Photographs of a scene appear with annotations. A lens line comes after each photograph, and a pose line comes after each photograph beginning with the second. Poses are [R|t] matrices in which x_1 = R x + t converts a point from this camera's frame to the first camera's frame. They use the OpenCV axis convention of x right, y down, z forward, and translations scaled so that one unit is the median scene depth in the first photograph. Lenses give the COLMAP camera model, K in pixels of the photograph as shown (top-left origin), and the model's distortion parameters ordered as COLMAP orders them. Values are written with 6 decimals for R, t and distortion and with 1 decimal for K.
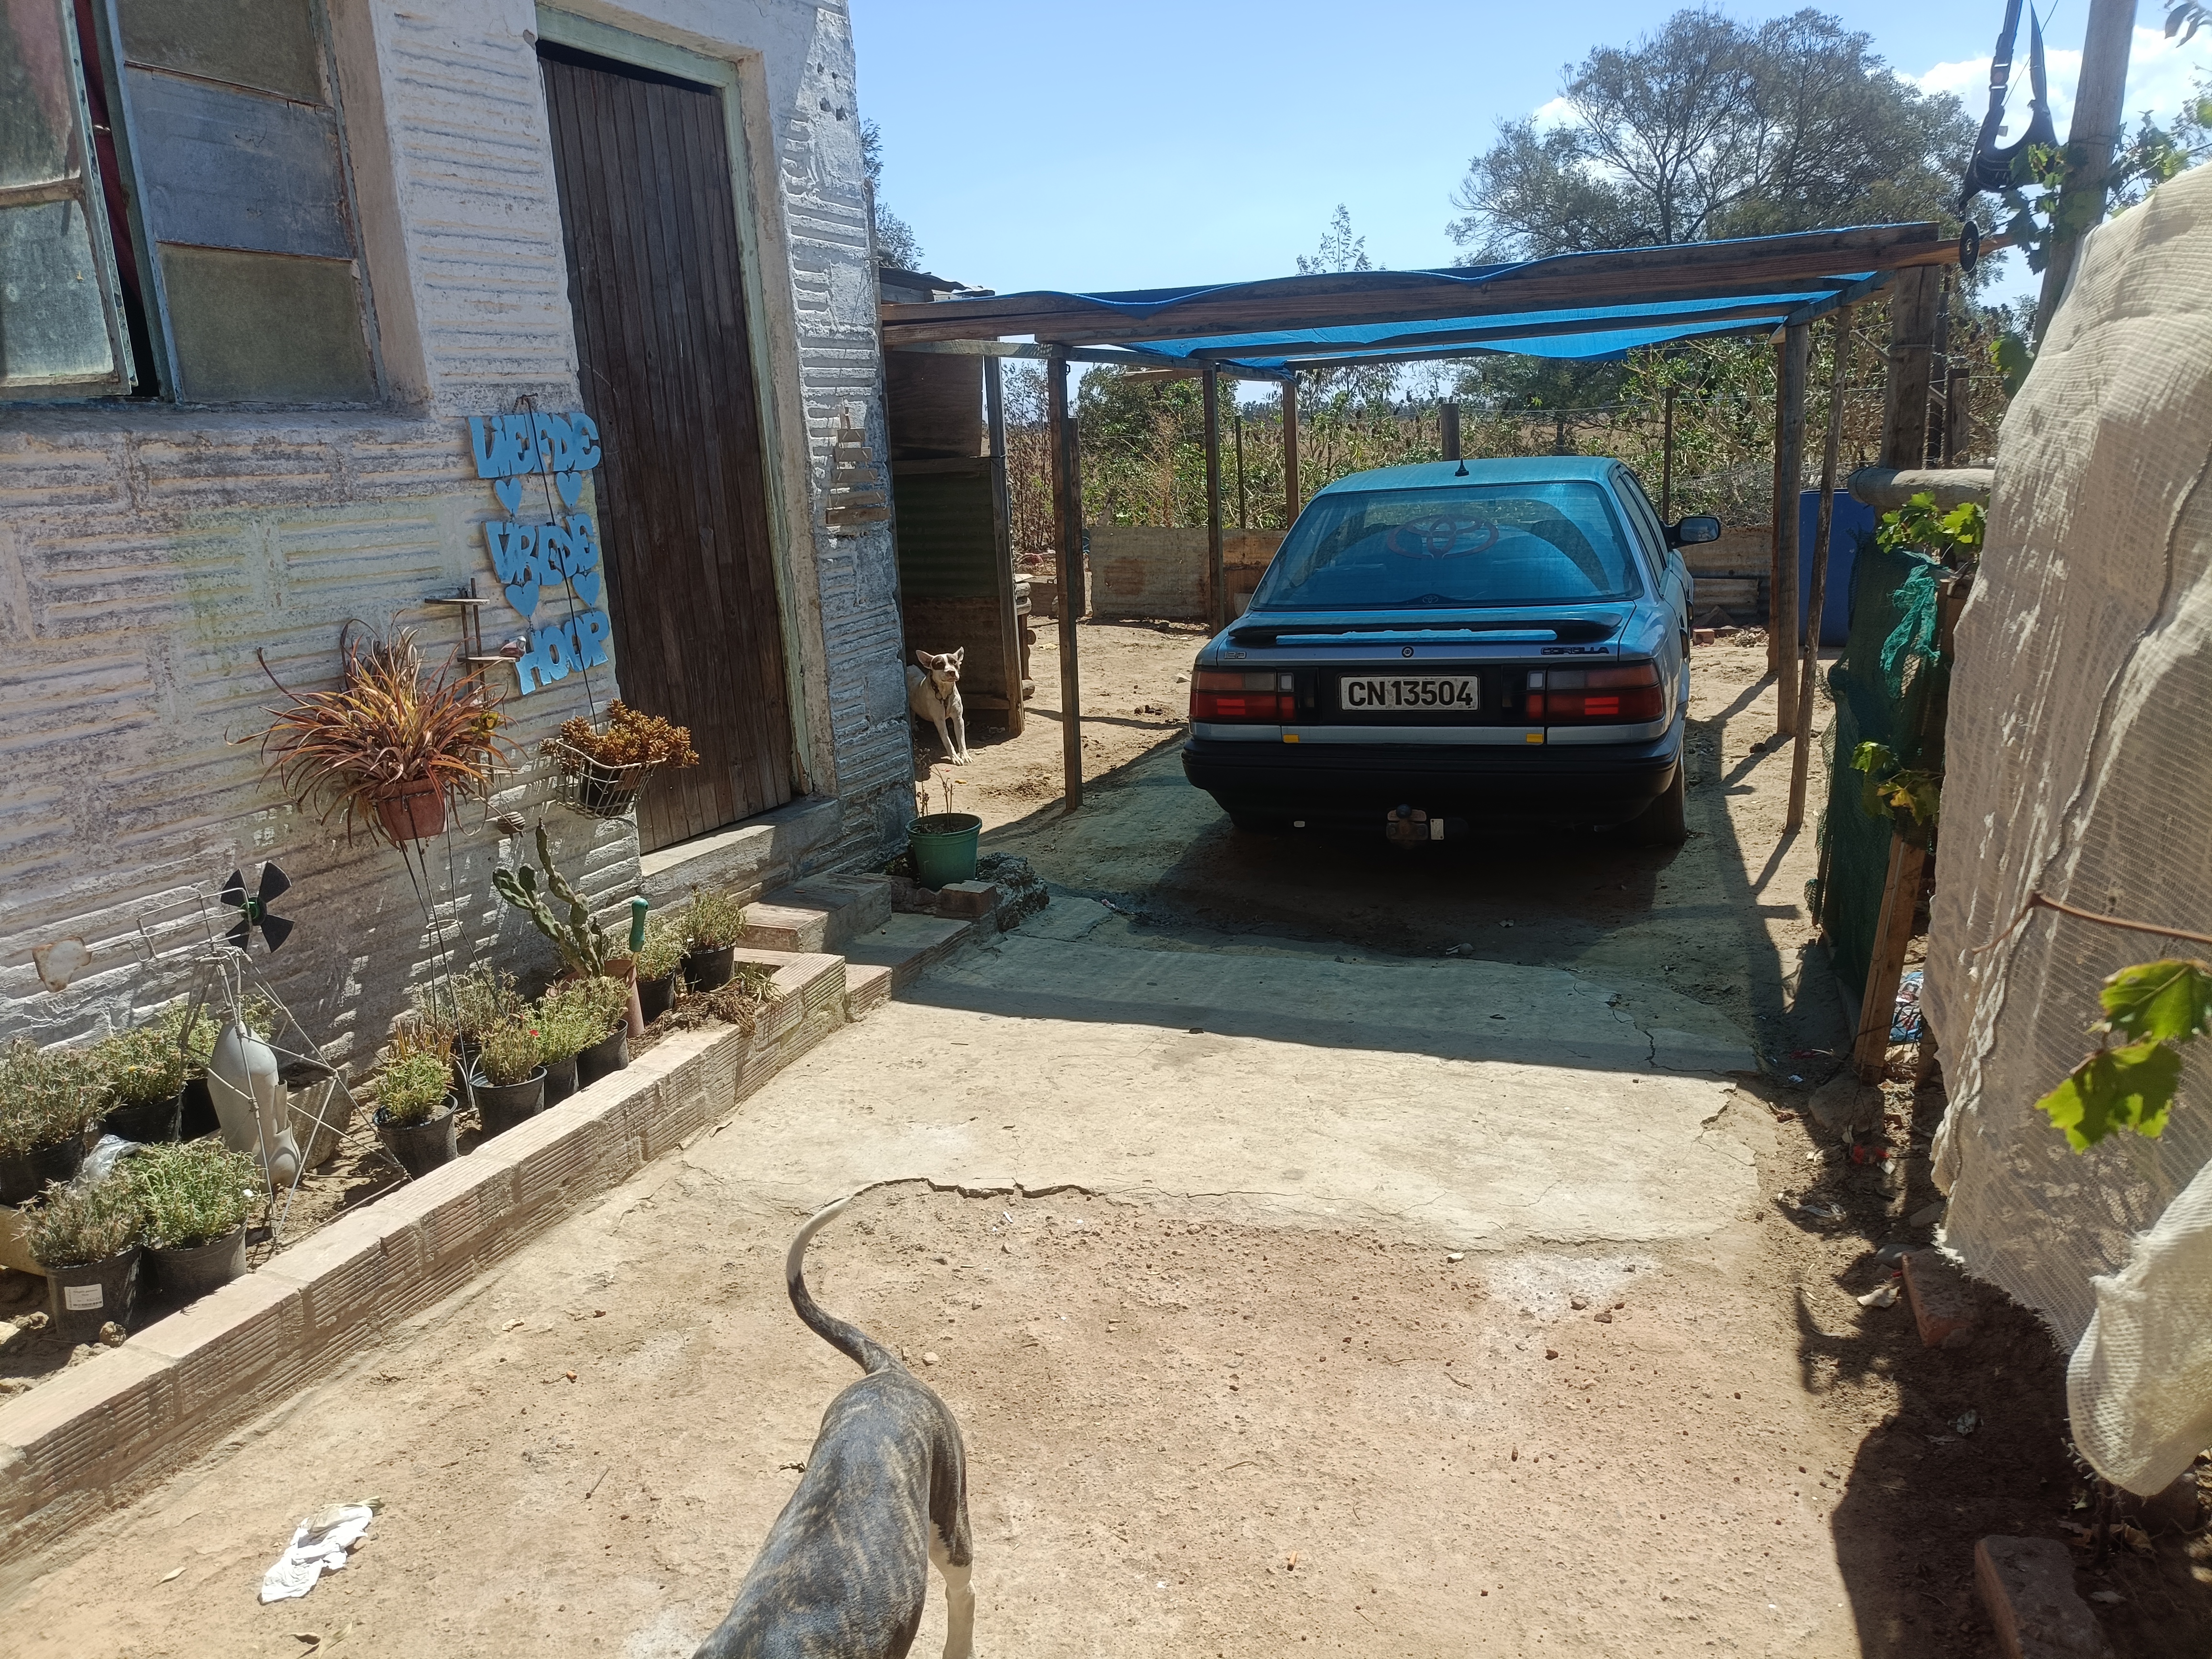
lens RADIAL K [[1599.6, 0, 1106.0], [0, 1599.6, 829.5], [0, 0, 1]] dist [0.021272, -0.027832]
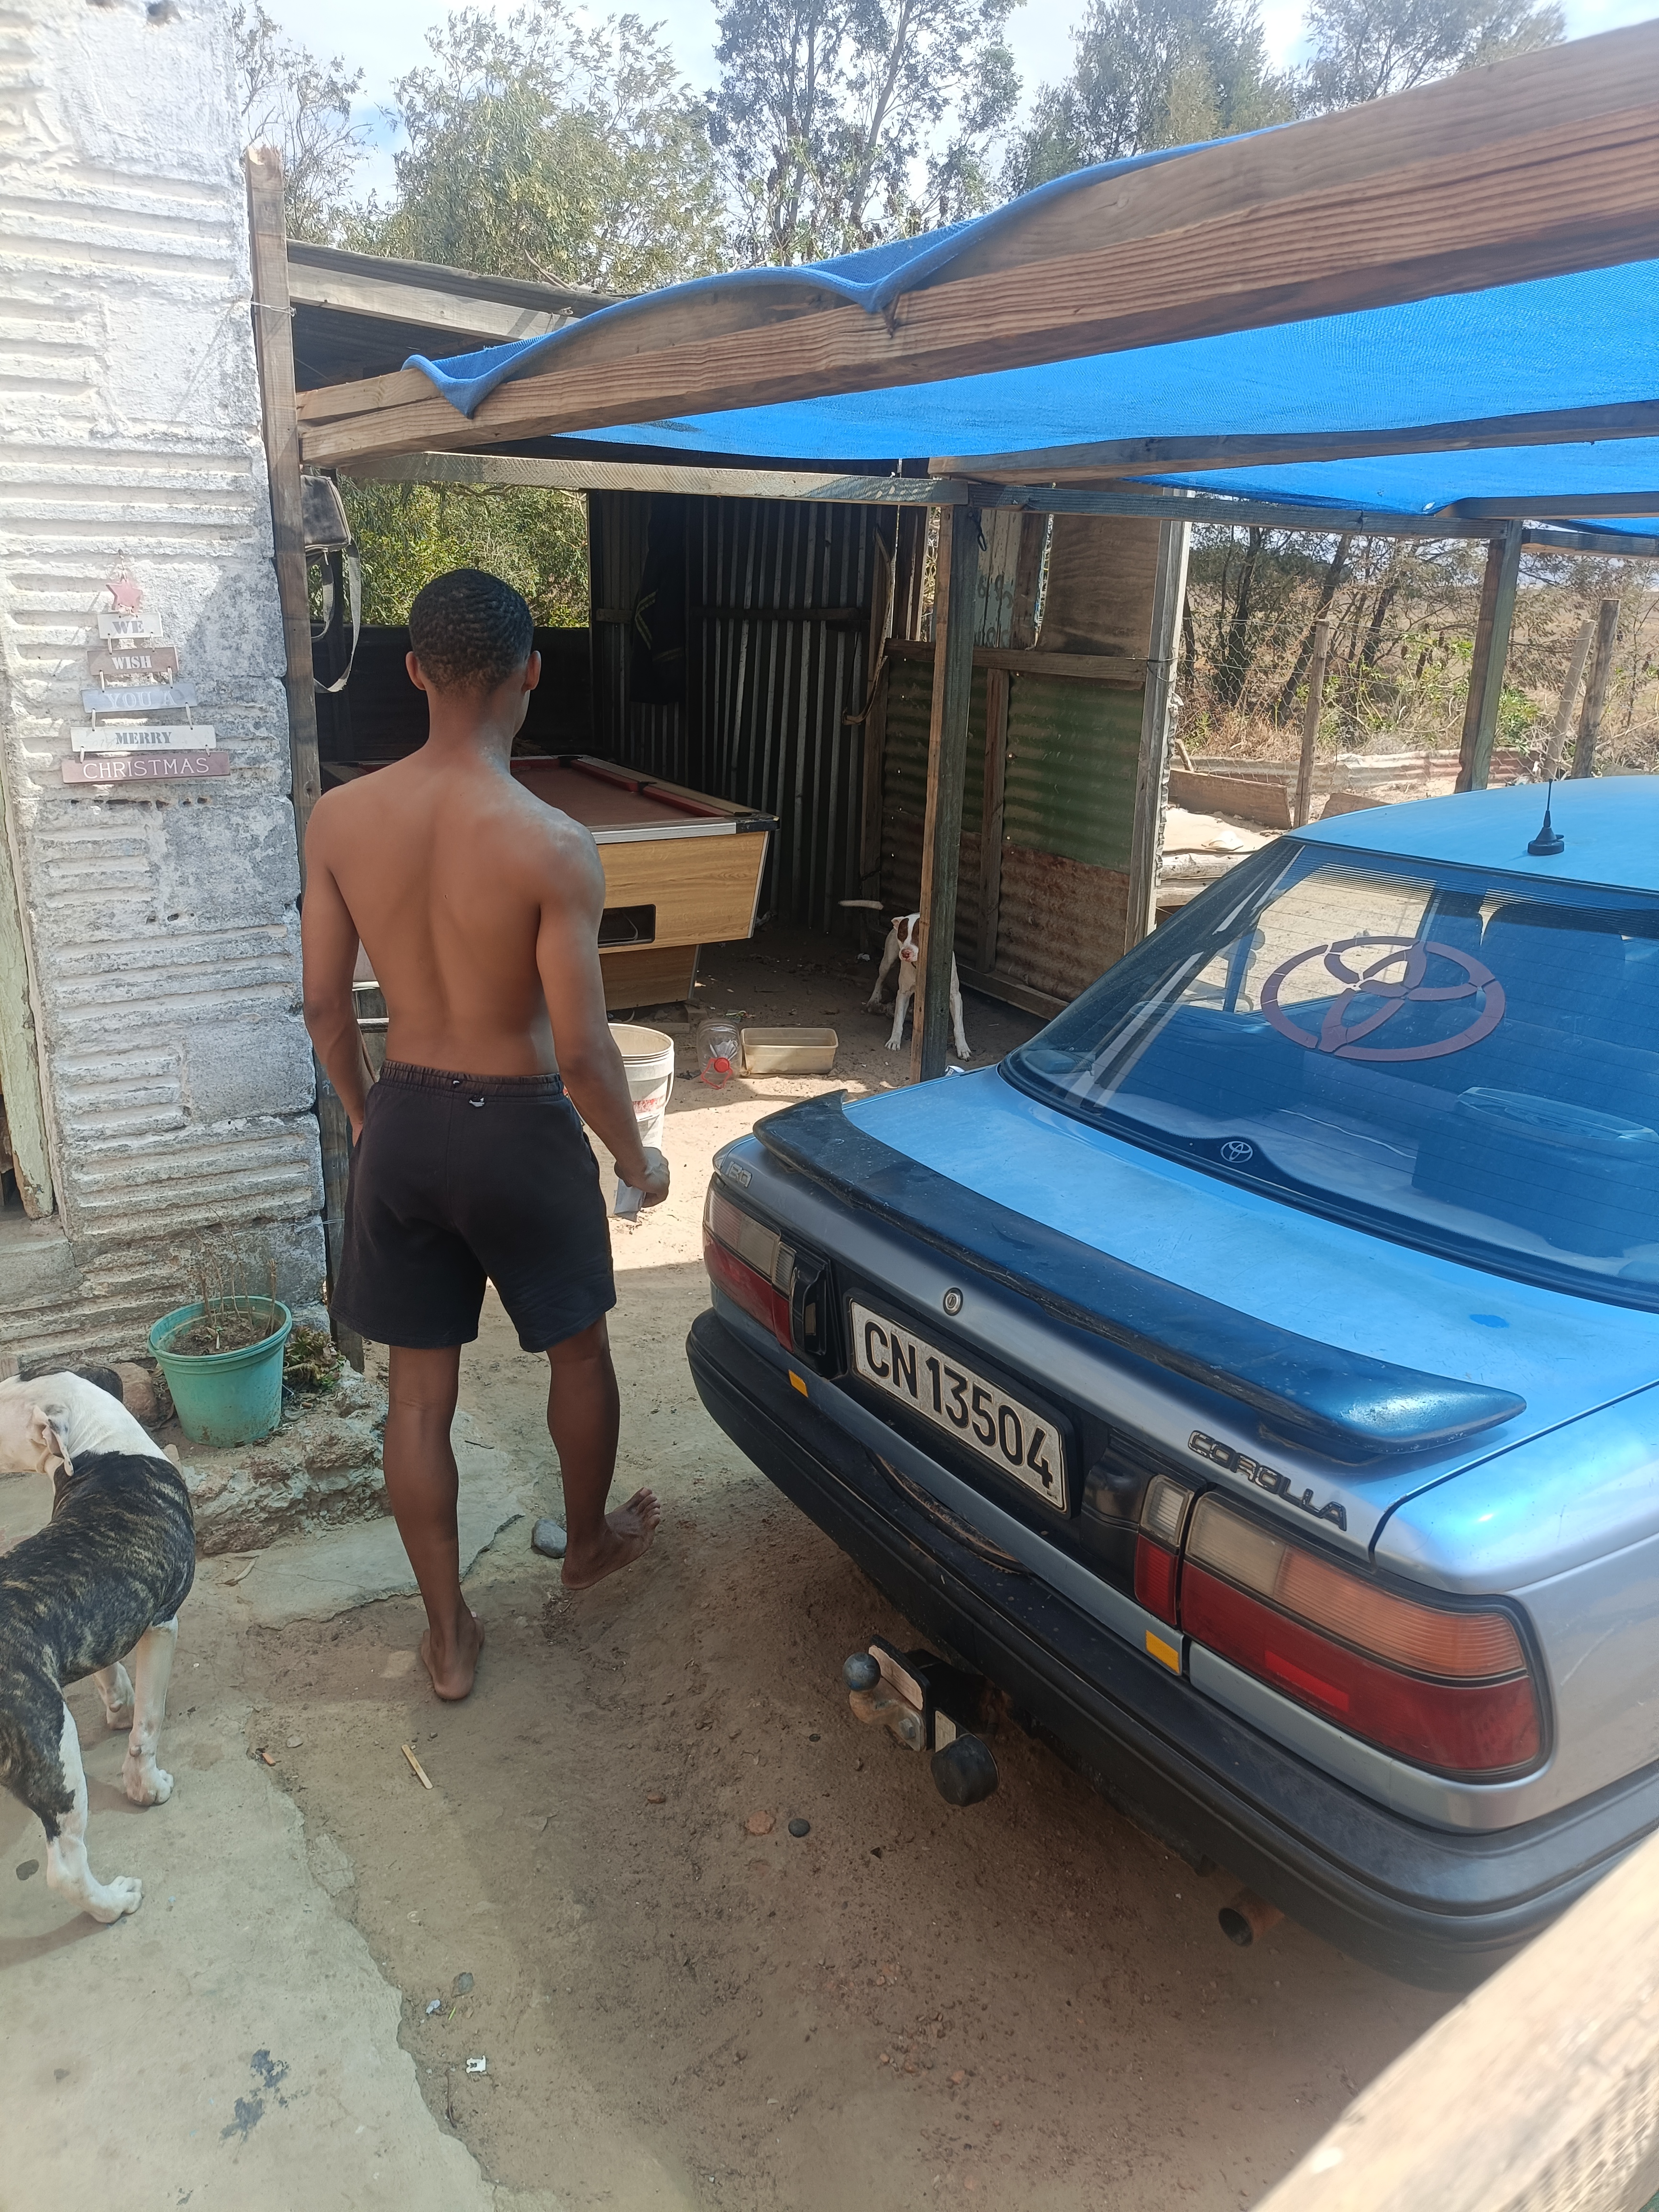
lens RADIAL K [[1652.8, 0, 810.6], [0, 1652.8, 1141.9], [0, 0, 1]] dist [0.003847, -0.014634]
pose [[0.782589, 0.266462, -0.562630, 0.382339], [-0.217514, 0.963843, 0.153927, -0.205508], [0.583303, 0.001918, 0.812252, 0.647550]]
